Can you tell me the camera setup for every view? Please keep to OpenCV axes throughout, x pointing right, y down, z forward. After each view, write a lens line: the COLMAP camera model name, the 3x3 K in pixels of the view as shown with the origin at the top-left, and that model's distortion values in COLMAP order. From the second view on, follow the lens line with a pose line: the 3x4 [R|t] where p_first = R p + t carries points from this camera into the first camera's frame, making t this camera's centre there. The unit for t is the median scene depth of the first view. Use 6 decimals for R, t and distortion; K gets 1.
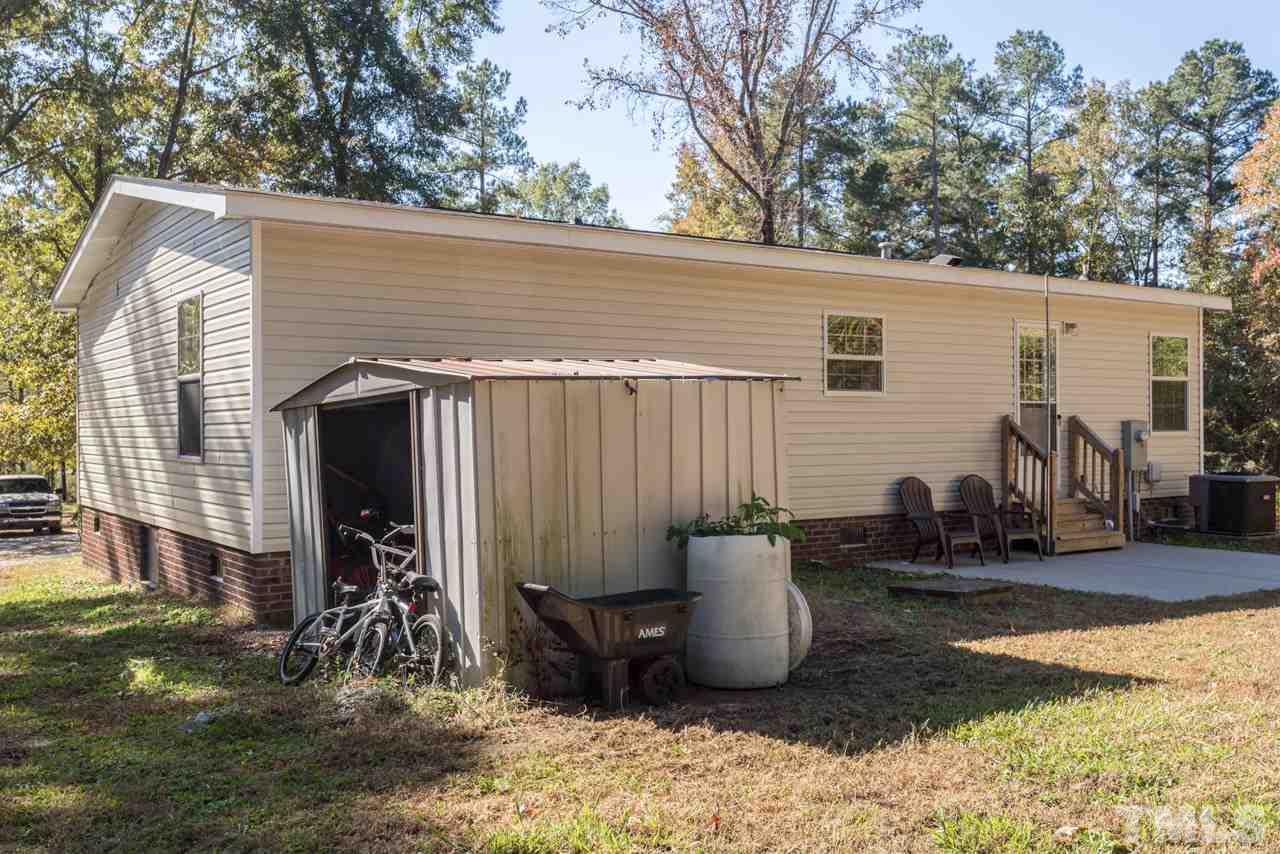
lens RADIAL K [[673.5, 0, 636.6], [0, 673.5, 434.7], [0, 0, 1]] dist [0.004106, 0.001672]
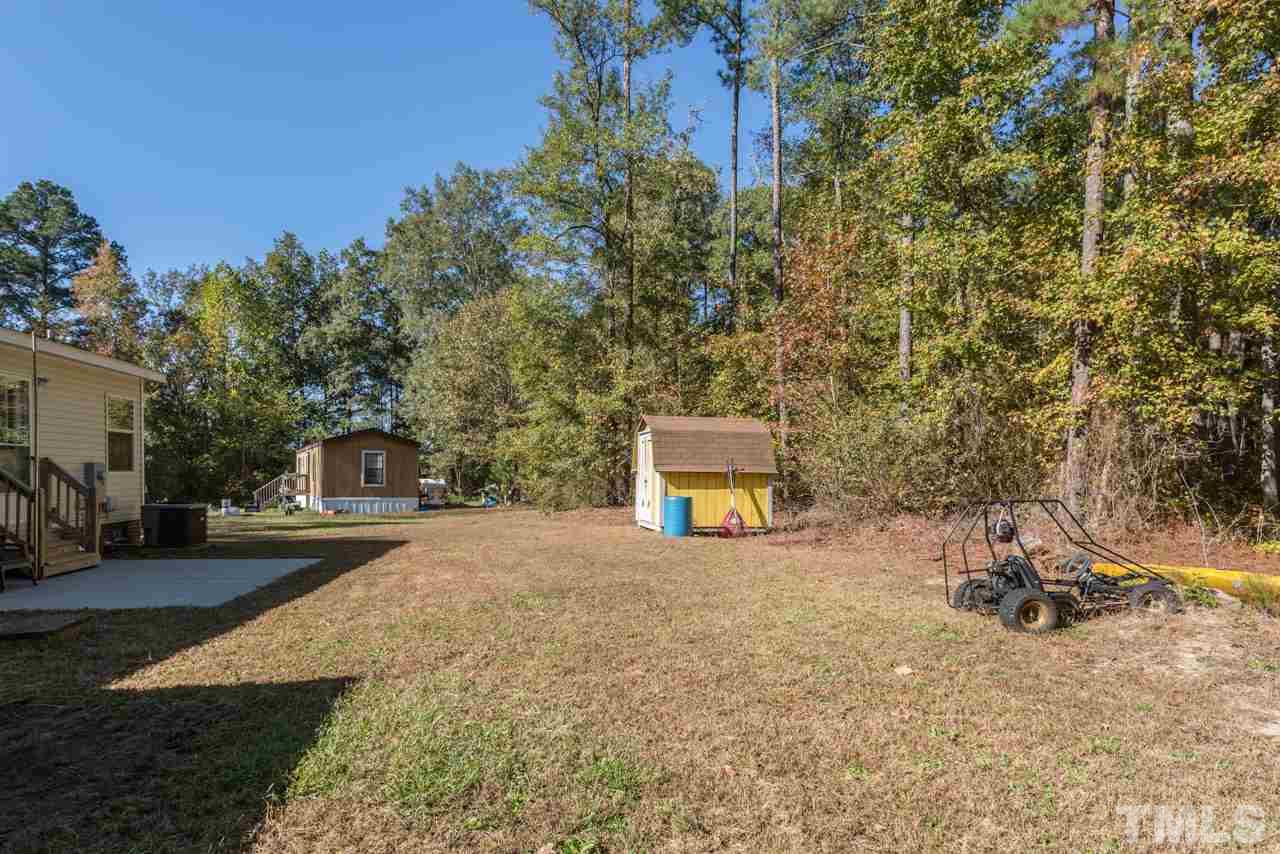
lens RADIAL K [[673.5, 0, 639.9], [0, 673.5, 499.0], [0, 0, 1]] dist [0.002412, 0.000744]
pose [[0.572355, -0.021253, 0.819730, 0.408784], [-0.004285, 0.999573, 0.028908, 0.008251], [-0.819995, -0.020058, 0.572020, -0.751984]]
